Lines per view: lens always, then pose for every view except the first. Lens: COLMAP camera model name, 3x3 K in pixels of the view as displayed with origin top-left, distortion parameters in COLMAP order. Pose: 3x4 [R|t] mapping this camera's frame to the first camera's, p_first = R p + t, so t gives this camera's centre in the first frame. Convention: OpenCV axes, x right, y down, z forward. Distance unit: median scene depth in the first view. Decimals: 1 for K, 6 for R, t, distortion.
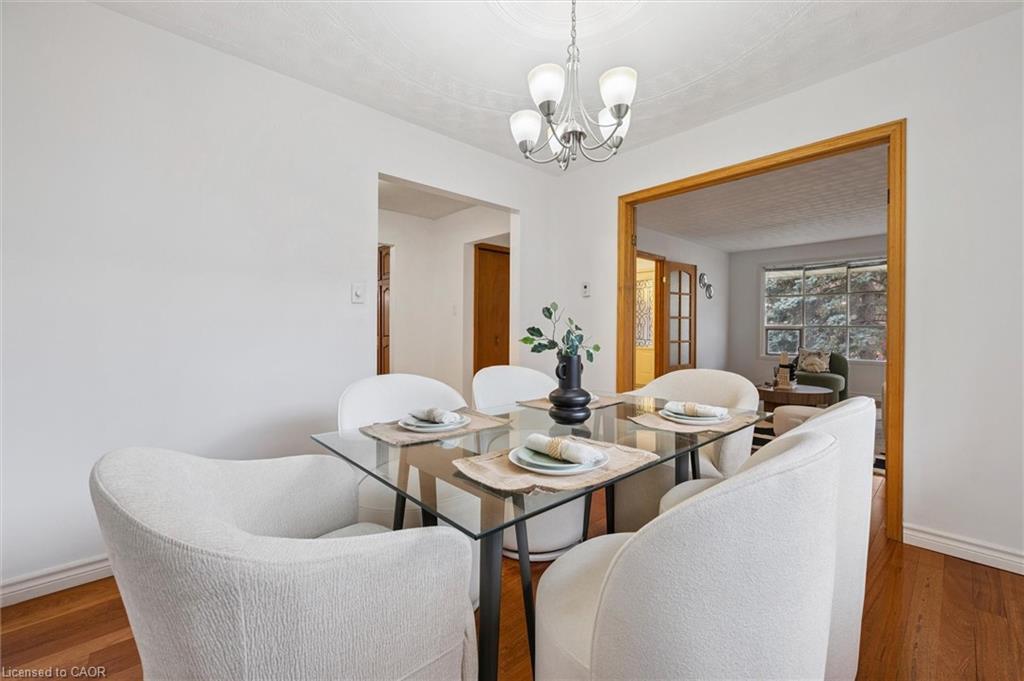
lens RADIAL K [[407.5, 0, 515.6], [0, 407.5, 336.3], [0, 0, 1]] dist [0.001086, 0.000165]
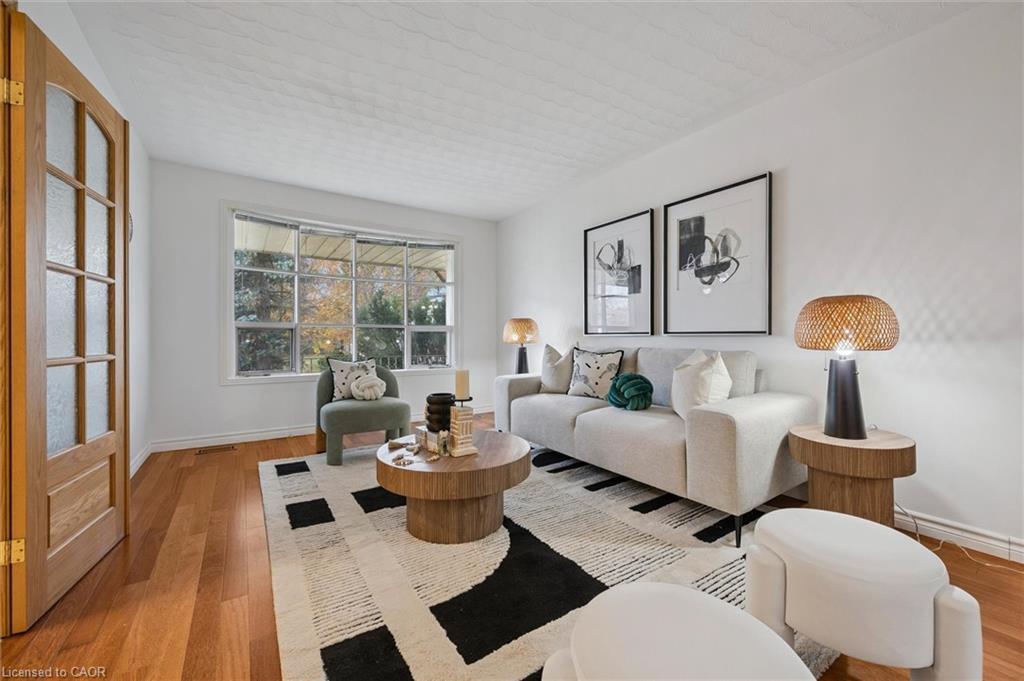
lens RADIAL K [[407.5, 0, 508.0], [0, 407.5, 333.3], [0, 0, 1]] dist [0.001086, 0.000165]
pose [[0.163740, 0.009306, 0.986460, 0.181243], [0.021107, 0.999694, -0.012934, 0.004627], [-0.986278, 0.022940, 0.163493, 0.681803]]
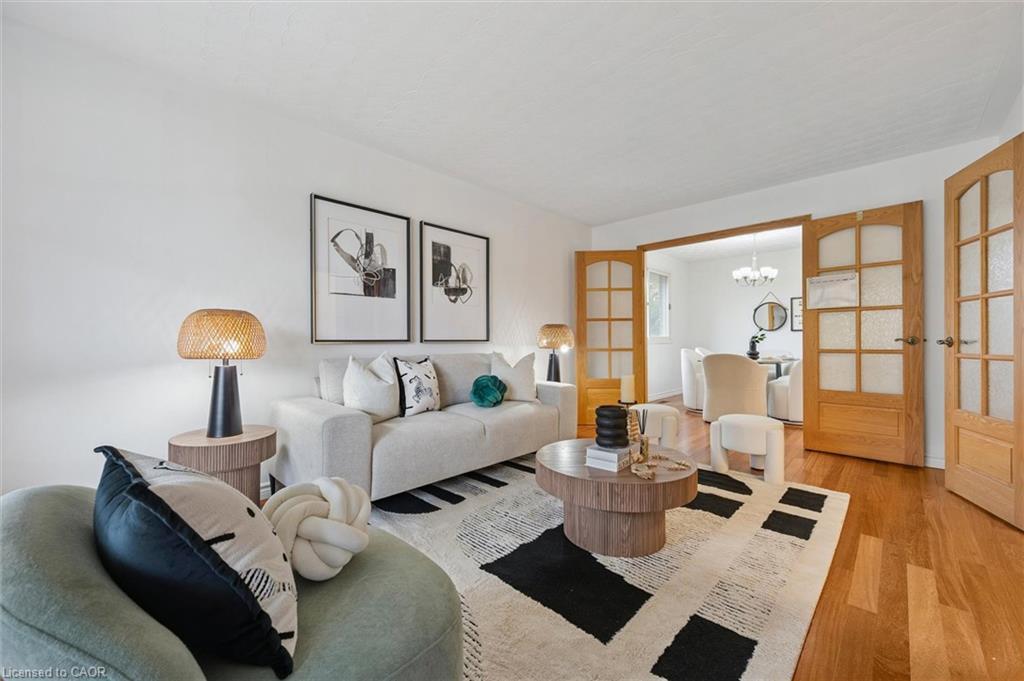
lens RADIAL K [[407.5, 0, 507.5], [0, 407.5, 345.9], [0, 0, 1]] dist [0.001086, 0.000165]
pose [[-0.998024, 0.007298, -0.062410, 0.646419], [0.005317, 0.999478, 0.031862, -0.008134], [0.062610, 0.031467, -0.997542, 1.134893]]
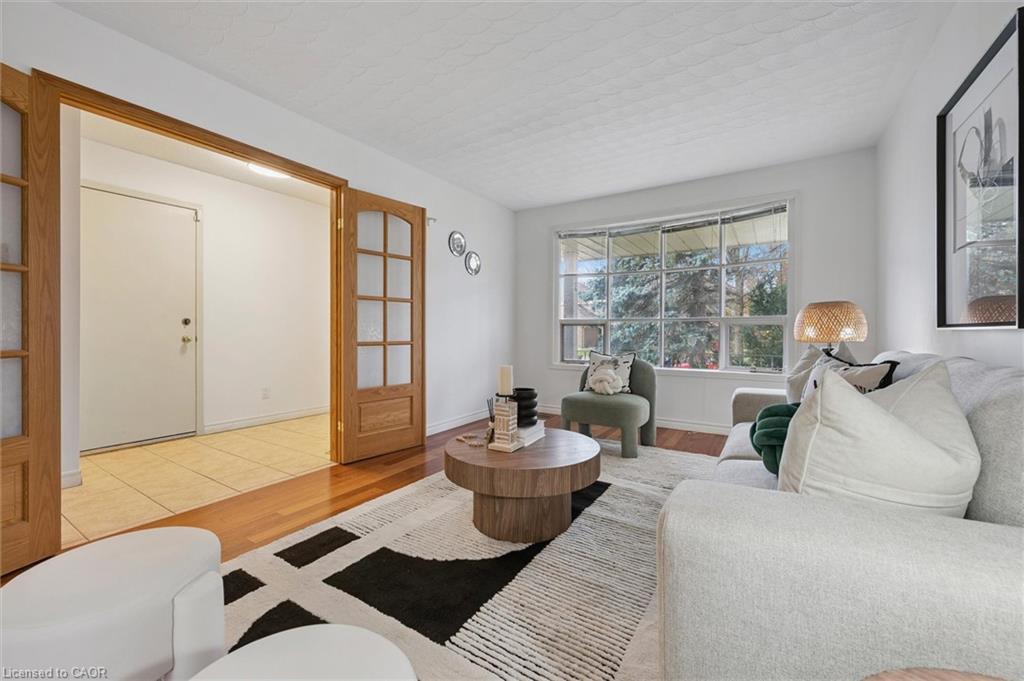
lens RADIAL K [[407.5, 0, 506.7], [0, 407.5, 332.3], [0, 0, 1]] dist [0.001086, 0.000165]
pose [[0.967868, -0.000803, 0.251458, 0.429467], [0.005191, 0.999846, -0.016784, 0.007822], [-0.251406, 0.017550, 0.967723, 0.445771]]
